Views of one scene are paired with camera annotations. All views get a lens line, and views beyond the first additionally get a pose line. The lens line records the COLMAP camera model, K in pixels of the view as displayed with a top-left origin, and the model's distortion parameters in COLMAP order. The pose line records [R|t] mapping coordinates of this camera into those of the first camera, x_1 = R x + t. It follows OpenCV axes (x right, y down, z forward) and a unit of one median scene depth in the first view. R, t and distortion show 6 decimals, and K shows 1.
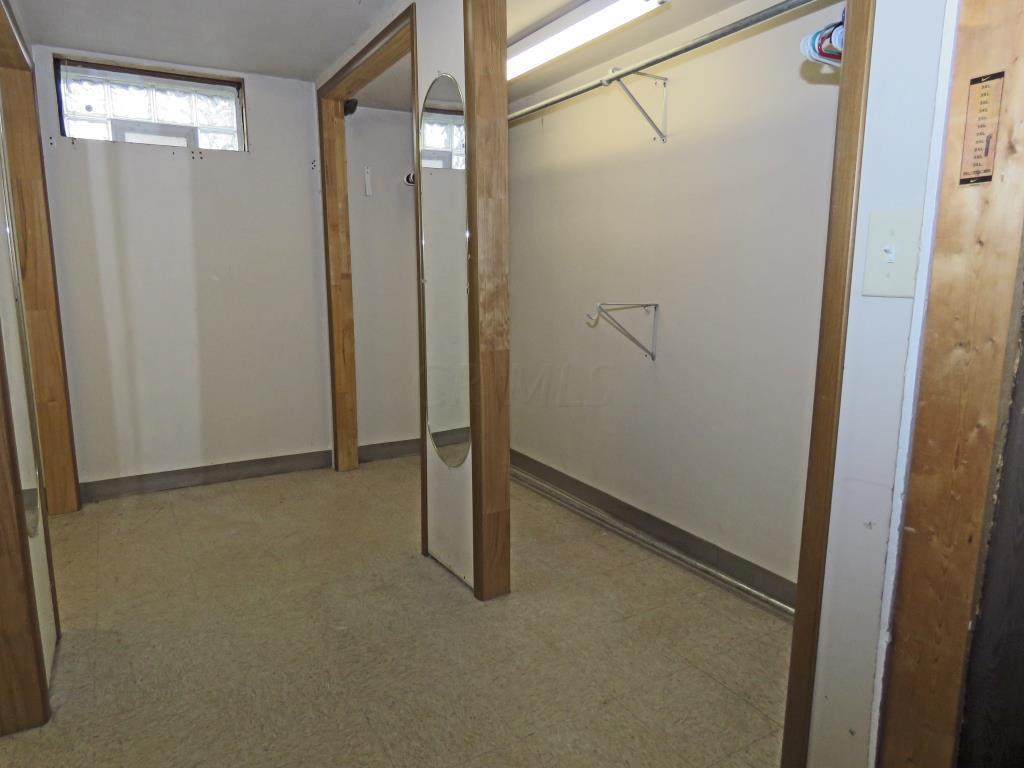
lens RADIAL K [[649.3, 0, 507.2], [0, 649.3, 374.9], [0, 0, 1]] dist [-0.000905, -0.011550]
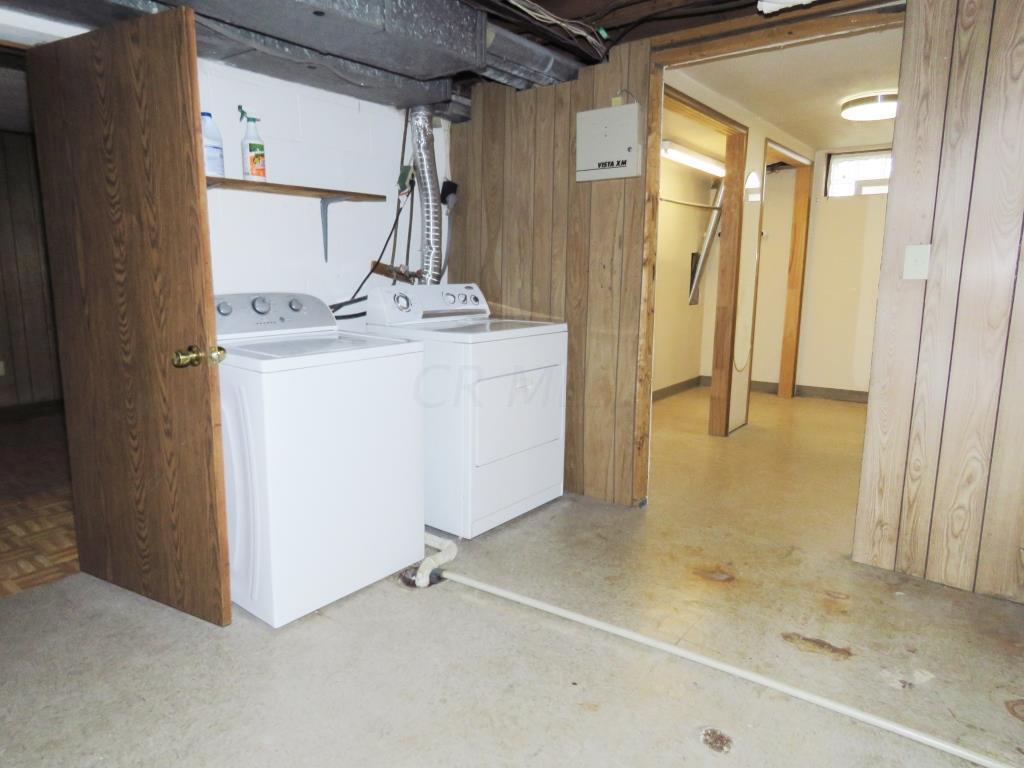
lens RADIAL K [[649.3, 0, 517.6], [0, 649.3, 386.7], [0, 0, 1]] dist [-0.000905, -0.011550]
pose [[0.383358, 0.166322, -0.908501, 0.879927], [-0.150954, 0.981708, 0.116027, 0.095207], [0.911180, 0.092662, 0.401453, -0.577749]]
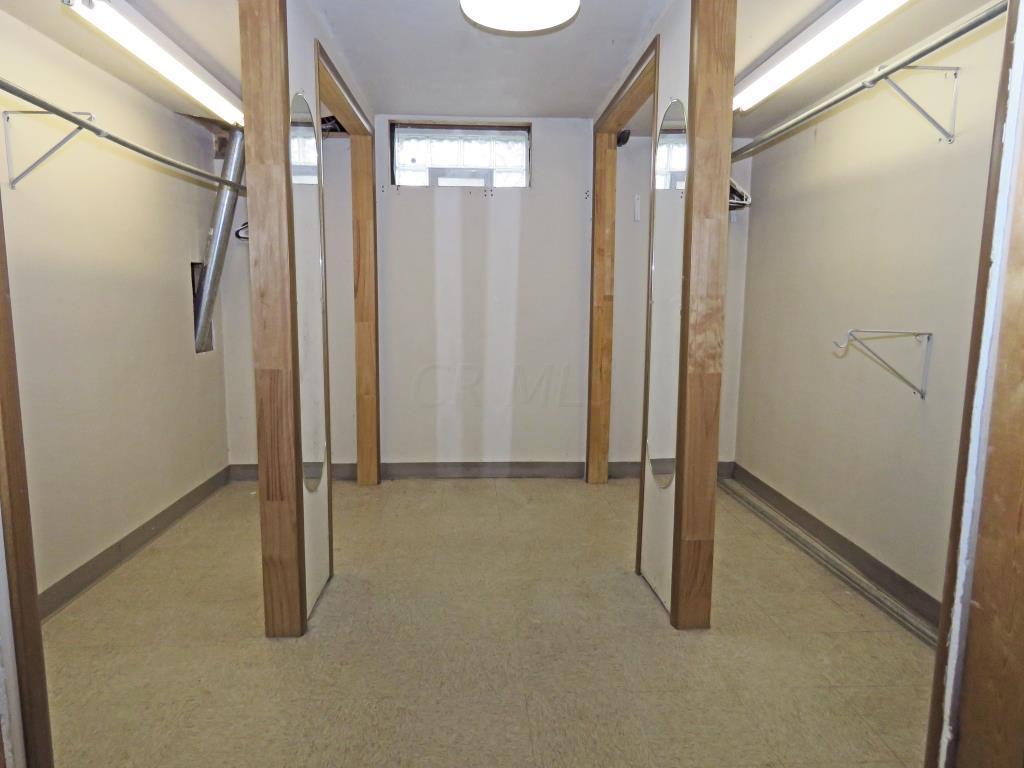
lens RADIAL K [[649.3, 0, 509.9], [0, 649.3, 379.3], [0, 0, 1]] dist [-0.000905, -0.011550]
pose [[0.886985, 0.064331, -0.457296, 0.135196], [-0.078289, 0.996863, -0.011615, 0.004125], [0.455114, 0.046103, 0.889239, 0.001803]]
